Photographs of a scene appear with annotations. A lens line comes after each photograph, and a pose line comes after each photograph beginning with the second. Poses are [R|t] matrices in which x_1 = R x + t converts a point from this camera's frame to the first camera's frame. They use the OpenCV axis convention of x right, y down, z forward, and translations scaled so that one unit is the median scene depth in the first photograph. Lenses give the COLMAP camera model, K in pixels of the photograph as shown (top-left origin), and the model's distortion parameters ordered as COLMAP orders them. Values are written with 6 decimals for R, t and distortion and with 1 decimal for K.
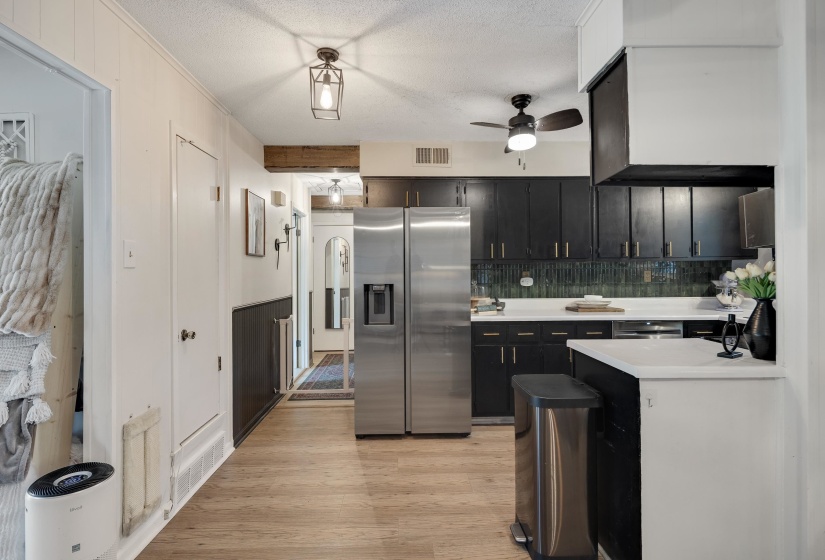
lens RADIAL K [[409.7, 0, 407.9], [0, 409.7, 276.7], [0, 0, 1]] dist [0.000271, -0.000267]
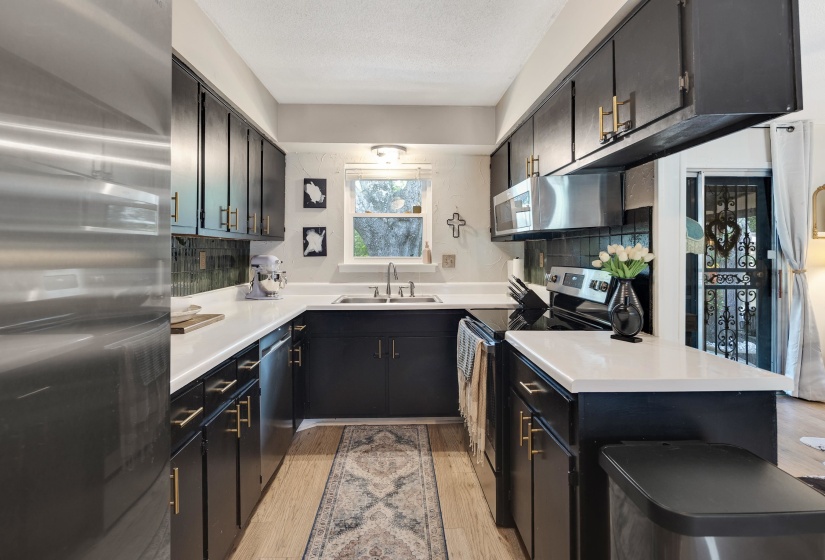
lens RADIAL K [[399.7, 0, 411.4], [0, 399.7, 249.6], [0, 0, 1]] dist [-0.000770, -0.000335]
pose [[-0.017495, 0.016202, 0.999716, -0.079516], [0.017494, 0.999721, -0.015896, -0.002707], [-0.999694, 0.017211, -0.017773, 0.750927]]
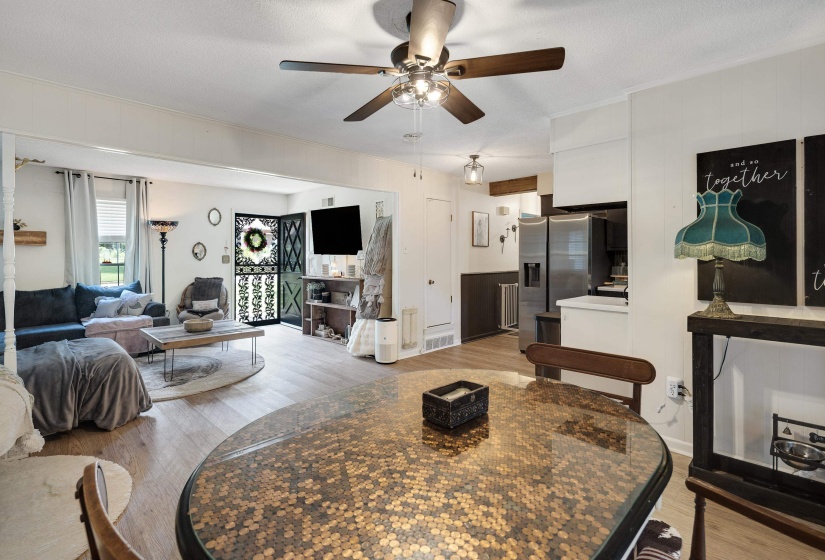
lens RADIAL K [[391.0, 0, 404.5], [0, 391.0, 256.6], [0, 0, 1]] dist [-0.002431, -0.001032]
pose [[0.694487, 0.002711, -0.719500, 0.632397], [-0.011393, 0.999909, -0.007230, 0.010350], [0.719415, 0.013218, 0.694454, -0.437163]]
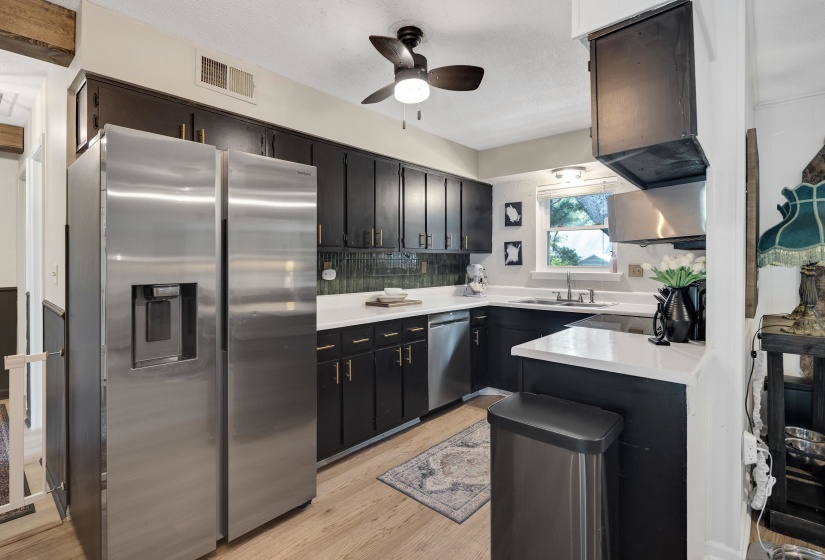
lens RADIAL K [[400.1, 0, 408.2], [0, 400.1, 262.8], [0, 0, 1]] dist [-0.000524, -0.000082]
pose [[0.682711, 0.004433, 0.730675, -0.202110], [0.008091, 0.999874, -0.013625, 0.001136], [-0.730643, 0.015214, 0.682590, 0.379096]]
